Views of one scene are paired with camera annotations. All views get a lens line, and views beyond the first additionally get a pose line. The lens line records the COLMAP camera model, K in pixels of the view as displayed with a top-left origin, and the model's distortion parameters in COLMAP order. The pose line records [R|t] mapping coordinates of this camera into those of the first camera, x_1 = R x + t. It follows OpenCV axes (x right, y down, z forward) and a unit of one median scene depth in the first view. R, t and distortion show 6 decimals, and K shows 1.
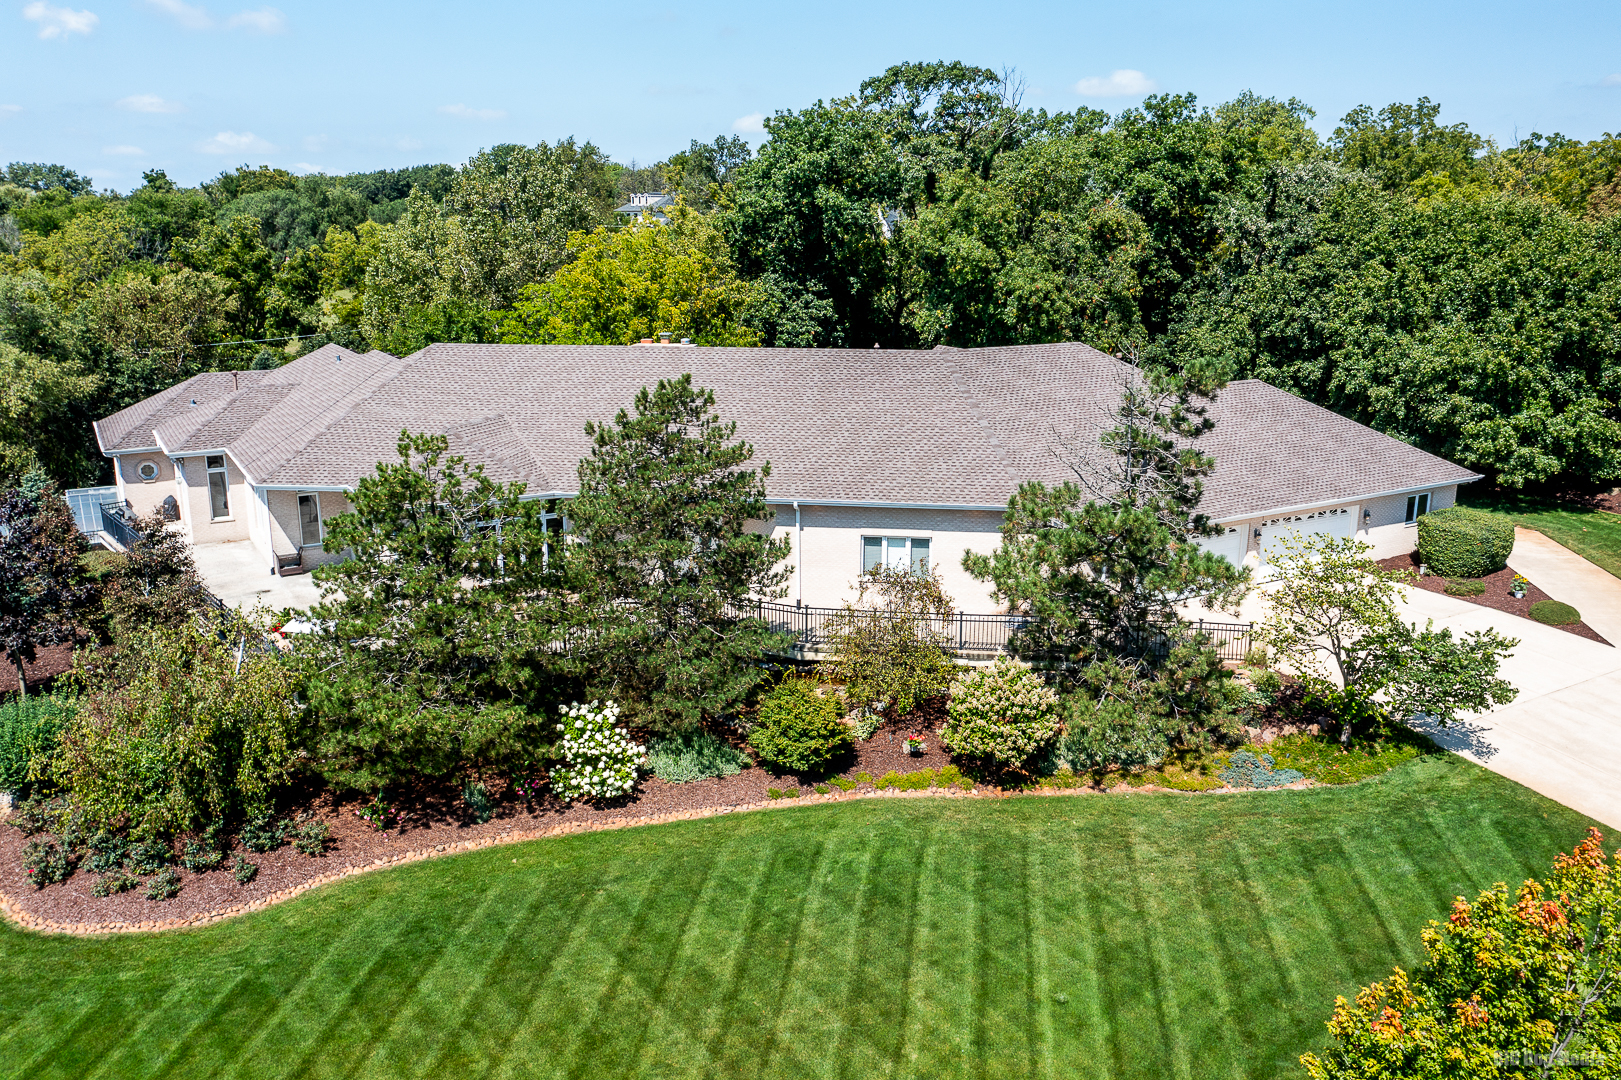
lens RADIAL K [[1310.7, 0, 810.5], [0, 1310.7, 540.0], [0, 0, 1]] dist [0.004592, -0.010019]
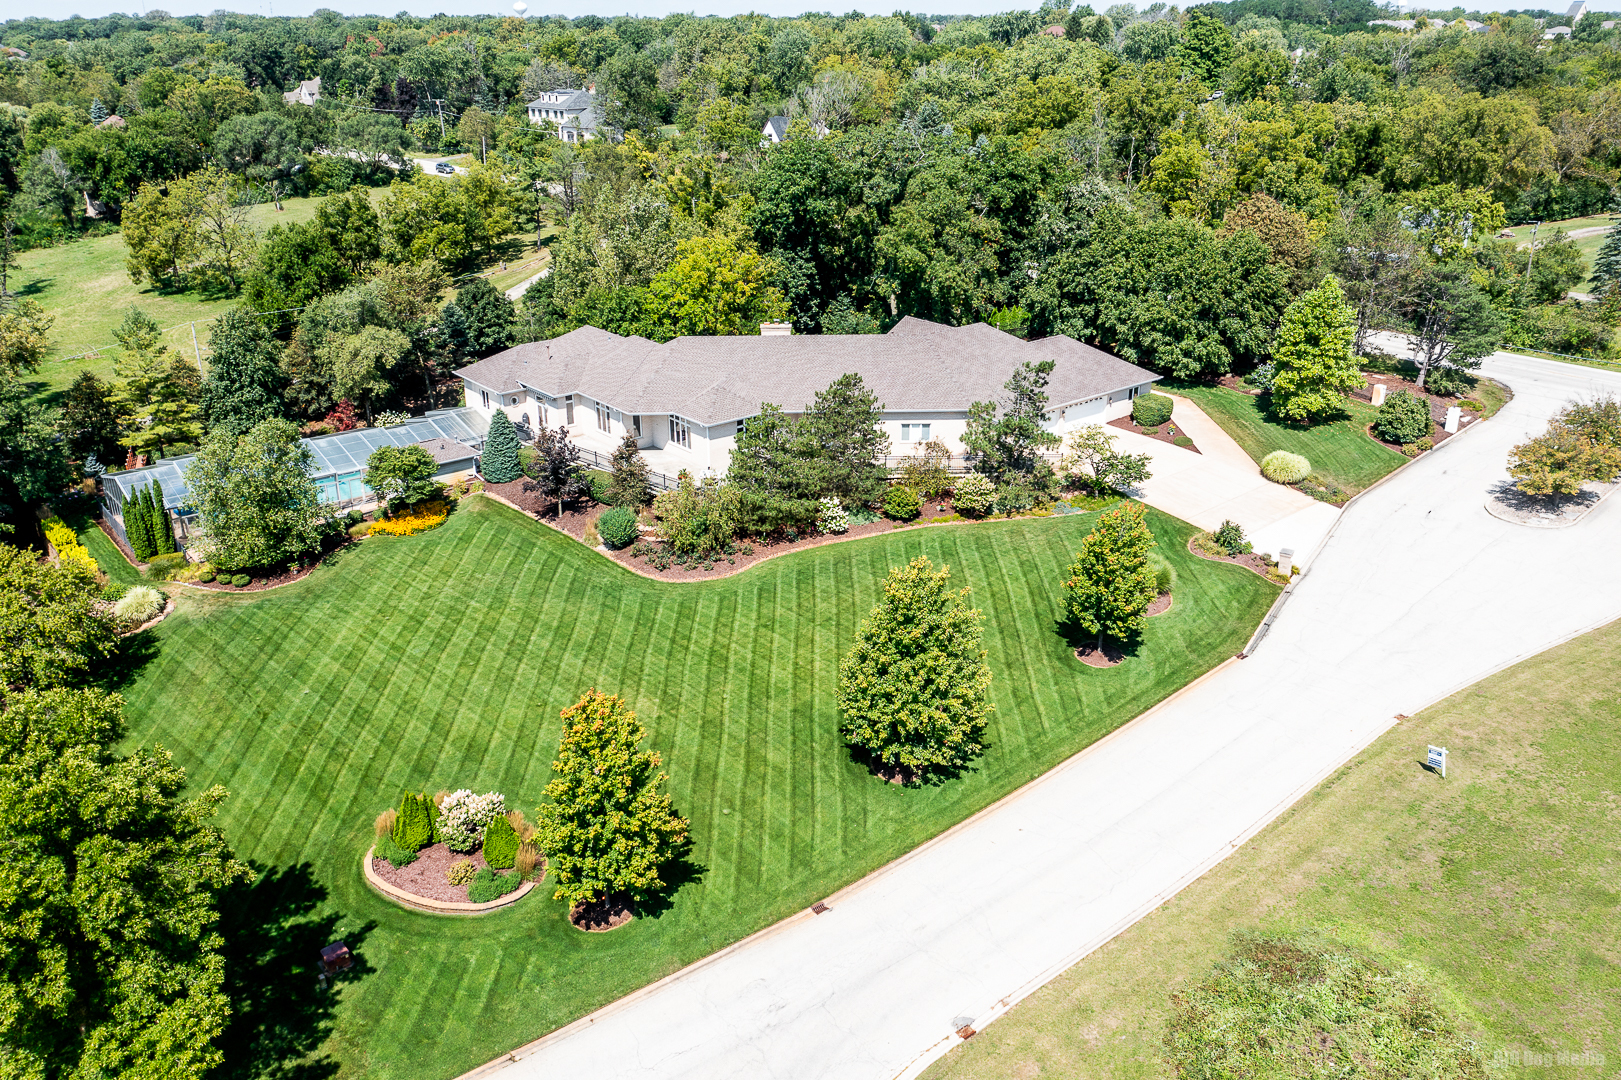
lens RADIAL K [[1310.7, 0, 810.5], [0, 1310.7, 540.0], [0, 0, 1]] dist [0.004592, -0.010019]
pose [[0.988907, -0.061776, 0.135076, -0.447063], [0.042404, 0.988978, 0.141859, -0.135940], [-0.142351, -0.134558, 0.980628, -1.292534]]
